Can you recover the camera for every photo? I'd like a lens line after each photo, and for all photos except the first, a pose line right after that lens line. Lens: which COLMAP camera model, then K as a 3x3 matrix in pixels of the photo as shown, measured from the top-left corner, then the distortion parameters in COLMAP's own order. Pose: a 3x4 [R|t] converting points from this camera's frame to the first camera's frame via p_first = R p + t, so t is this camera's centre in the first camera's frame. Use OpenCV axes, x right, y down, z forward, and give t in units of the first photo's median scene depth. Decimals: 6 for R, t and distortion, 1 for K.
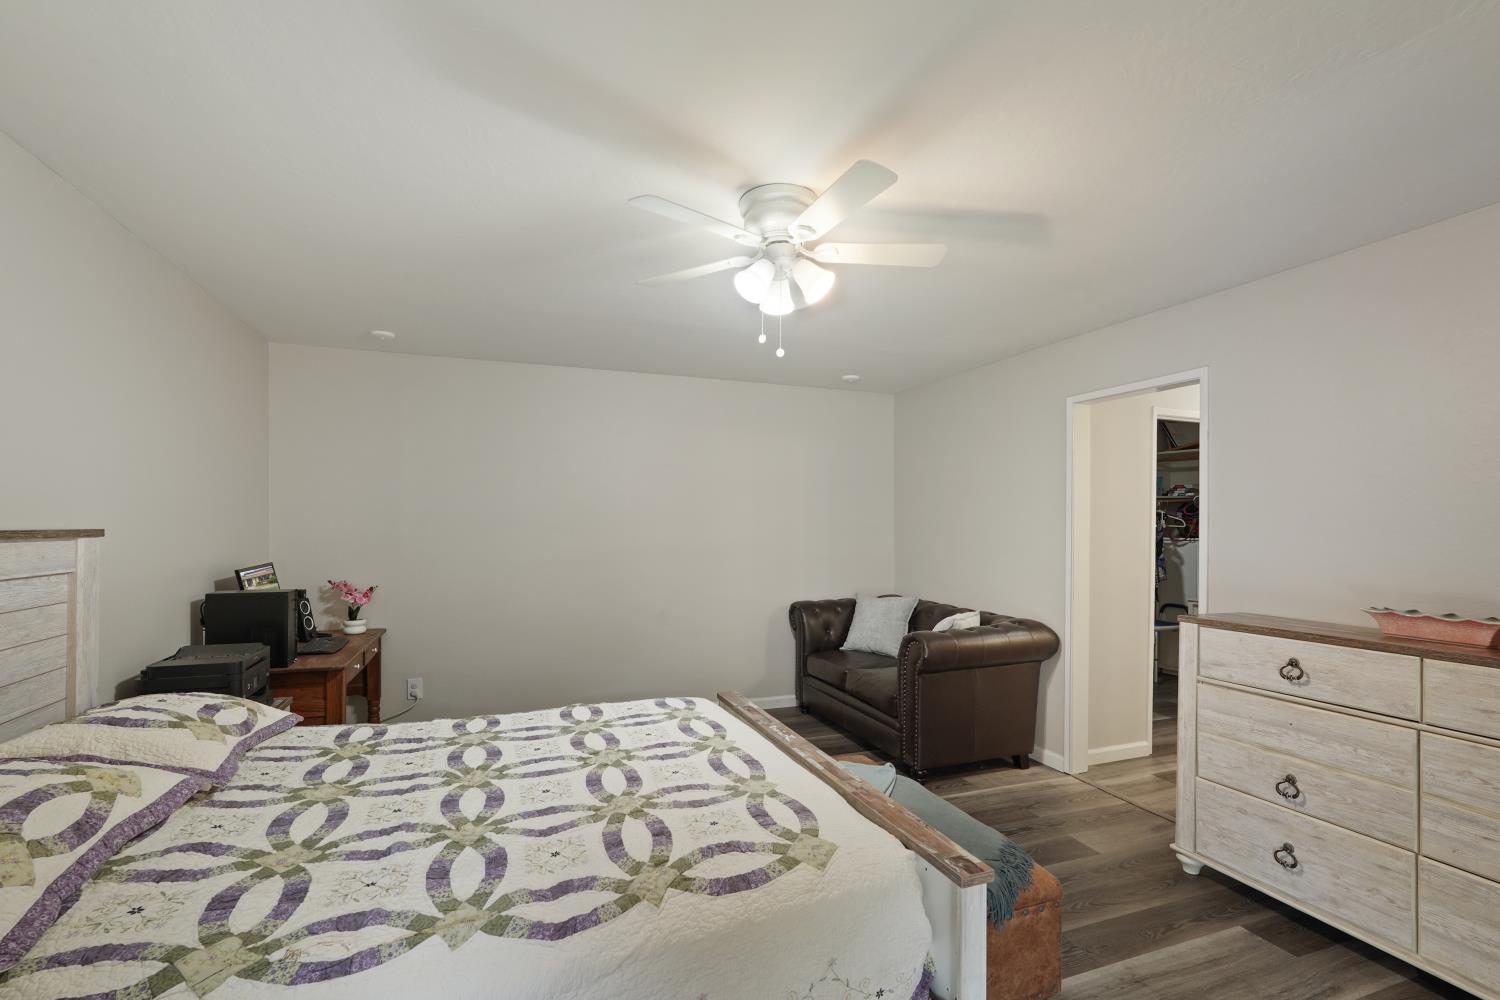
lens RADIAL K [[676.1, 0, 753.4], [0, 676.1, 513.1], [0, 0, 1]] dist [-0.002405, 0.001249]
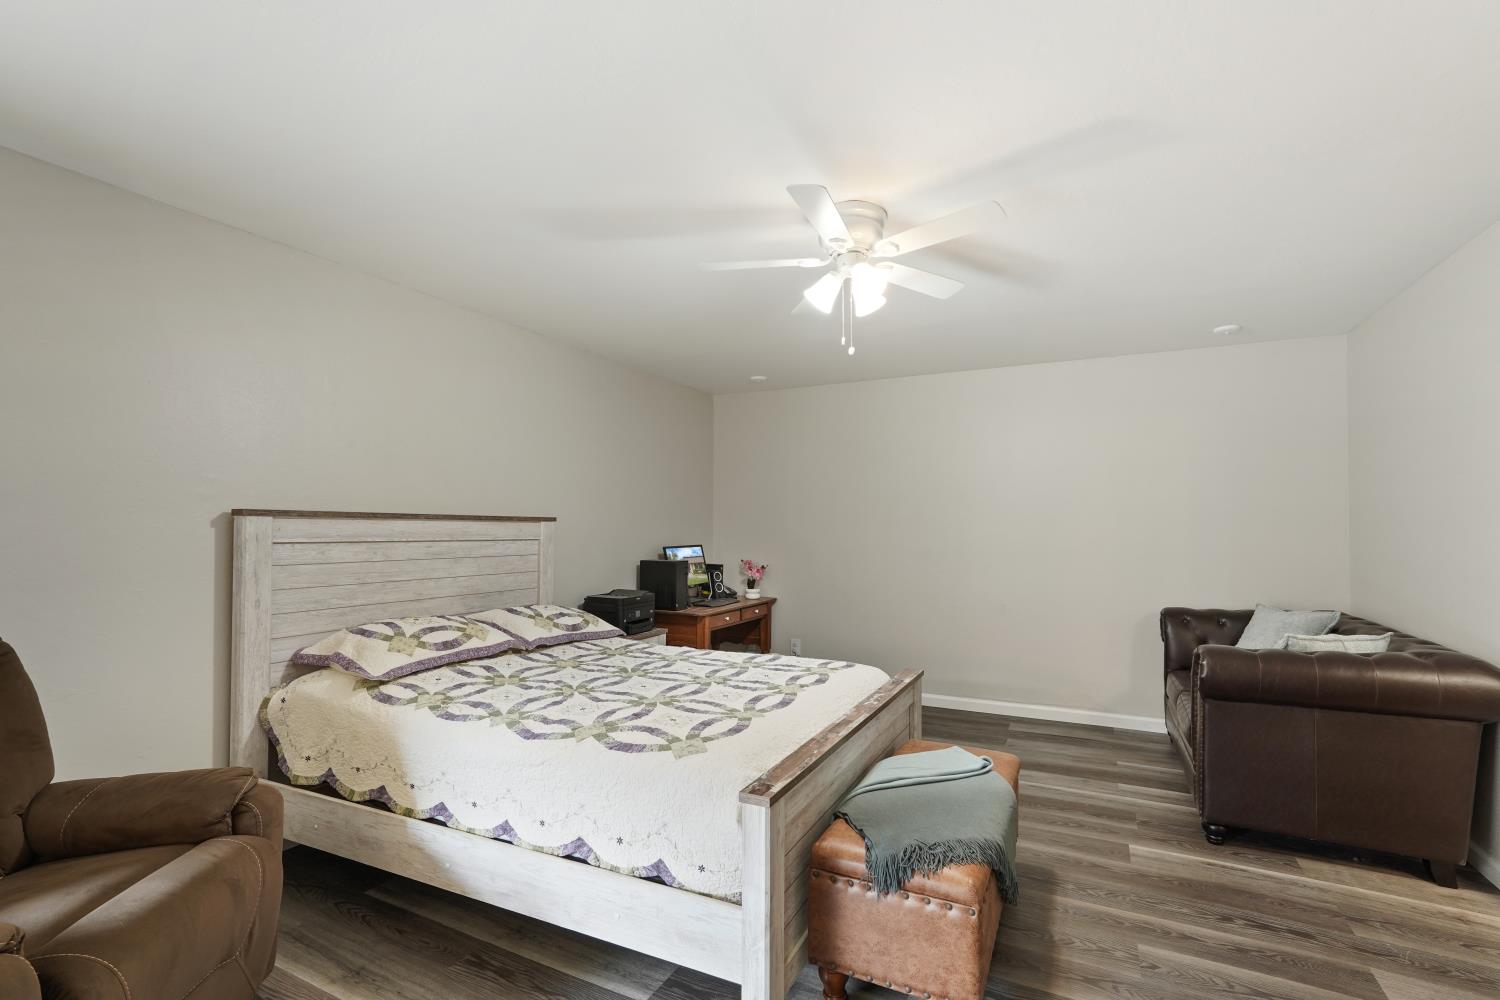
lens RADIAL K [[676.1, 0, 755.8], [0, 676.1, 505.7], [0, 0, 1]] dist [-0.002405, 0.001249]
pose [[0.673358, -0.027824, -0.738792, 0.901699], [0.012692, 0.999579, -0.026078, 0.052987], [0.739207, 0.008184, 0.673428, 0.165544]]
